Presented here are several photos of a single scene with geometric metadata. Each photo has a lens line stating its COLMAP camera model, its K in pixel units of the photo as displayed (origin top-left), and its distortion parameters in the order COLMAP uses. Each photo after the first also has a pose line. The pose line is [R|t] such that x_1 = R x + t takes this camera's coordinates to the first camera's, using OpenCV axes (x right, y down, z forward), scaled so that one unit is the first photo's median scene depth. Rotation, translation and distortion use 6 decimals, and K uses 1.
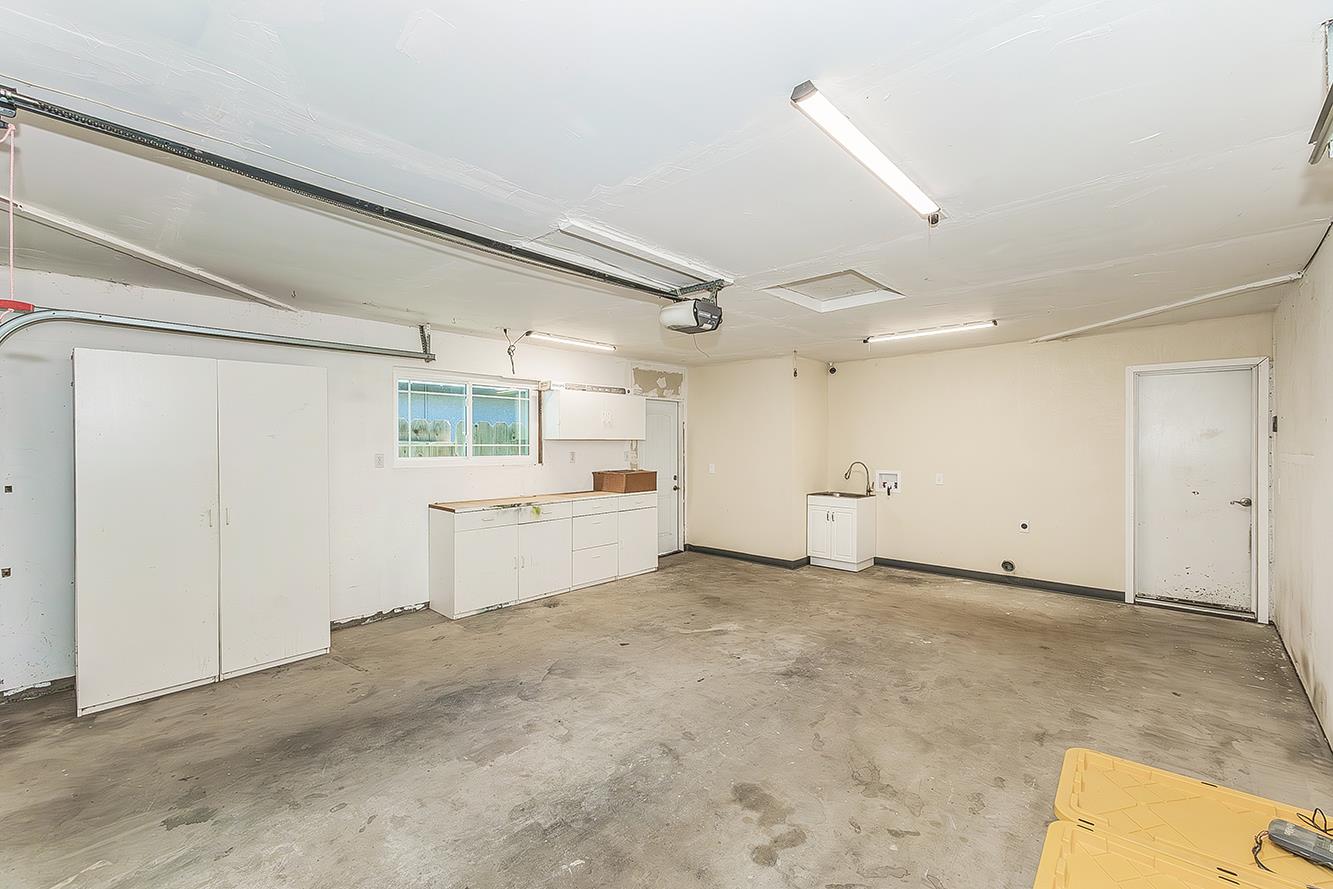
lens RADIAL K [[559.7, 0, 662.8], [0, 559.7, 444.0], [0, 0, 1]] dist [0.003000, -0.000904]
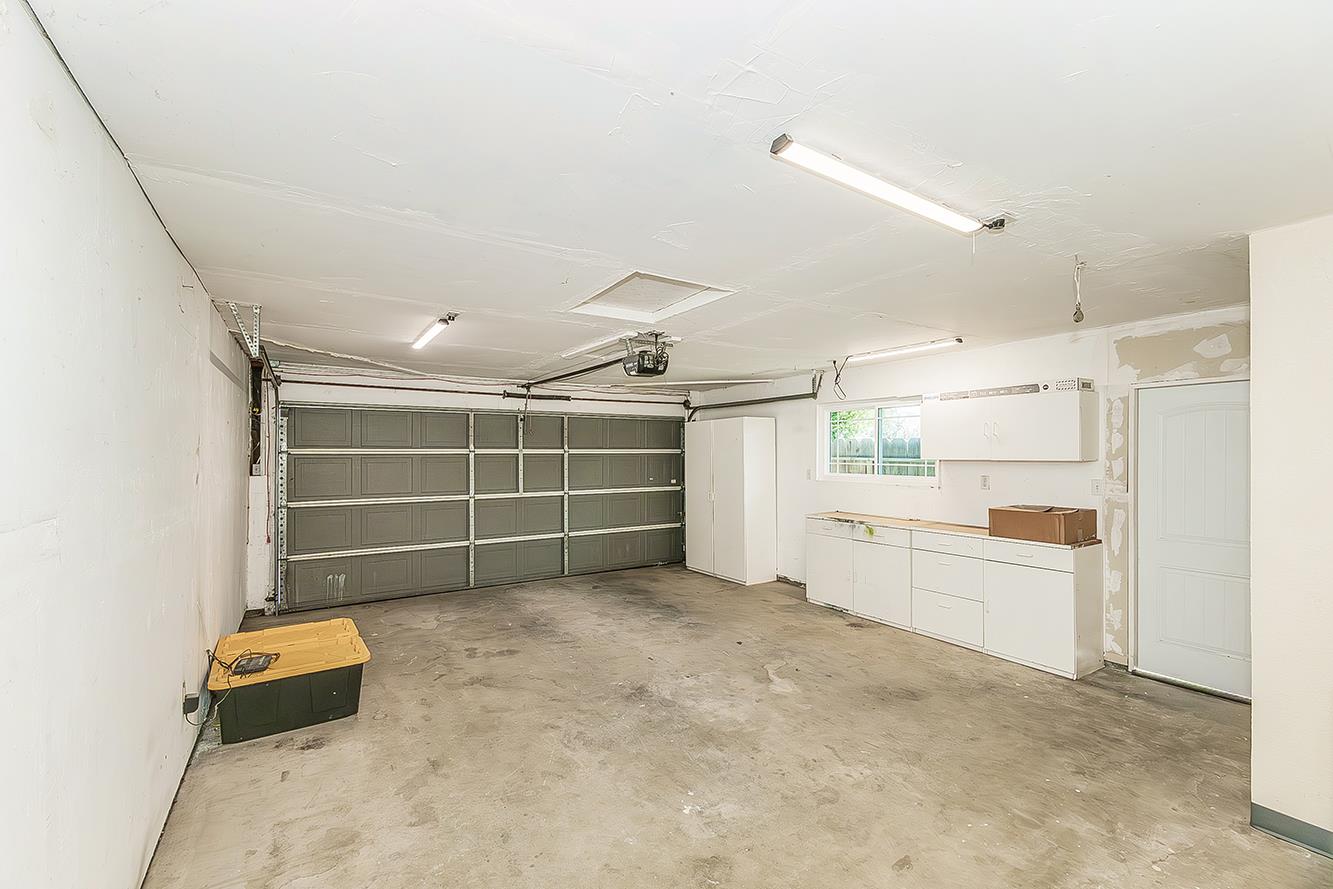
lens RADIAL K [[559.7, 0, 664.5], [0, 559.7, 450.8], [0, 0, 1]] dist [0.003000, -0.000904]
pose [[-0.246143, -0.006506, -0.969212, 0.944008], [-0.001847, 0.999979, -0.006244, -0.019704], [0.969232, 0.000253, -0.246150, 1.003968]]
